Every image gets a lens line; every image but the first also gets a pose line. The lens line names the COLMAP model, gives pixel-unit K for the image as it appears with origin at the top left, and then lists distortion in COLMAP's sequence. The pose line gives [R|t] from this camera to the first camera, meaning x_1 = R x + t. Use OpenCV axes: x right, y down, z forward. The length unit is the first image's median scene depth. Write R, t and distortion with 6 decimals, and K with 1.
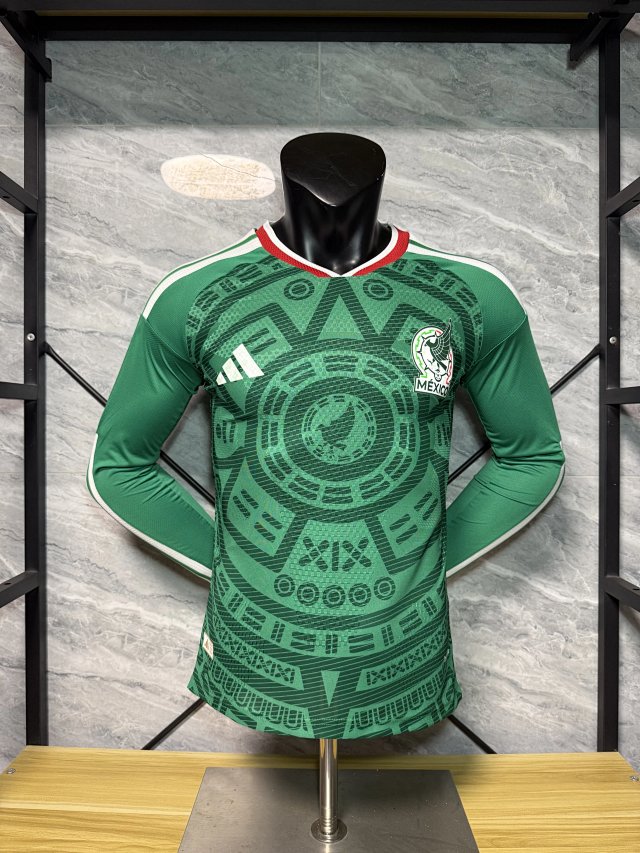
lens RADIAL K [[605.9, 0, 320.1], [0, 605.9, 427.9], [0, 0, 1]] dist [0.010280, 0.003692]
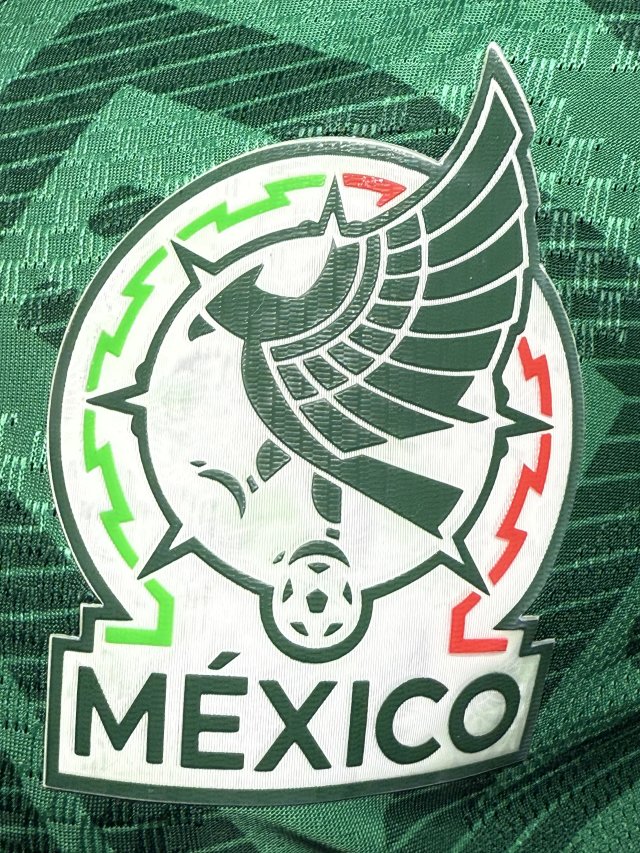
lens RADIAL K [[1214.4, 0, 319.3], [0, 1214.4, 424.9], [0, 0, 1]] dist [0.038088, 0.000000]
pose [[0.890307, -0.070702, -0.449839, 0.293150], [0.070751, 0.997354, -0.016726, -0.113894], [0.449831, -0.016936, 0.892953, 0.815293]]
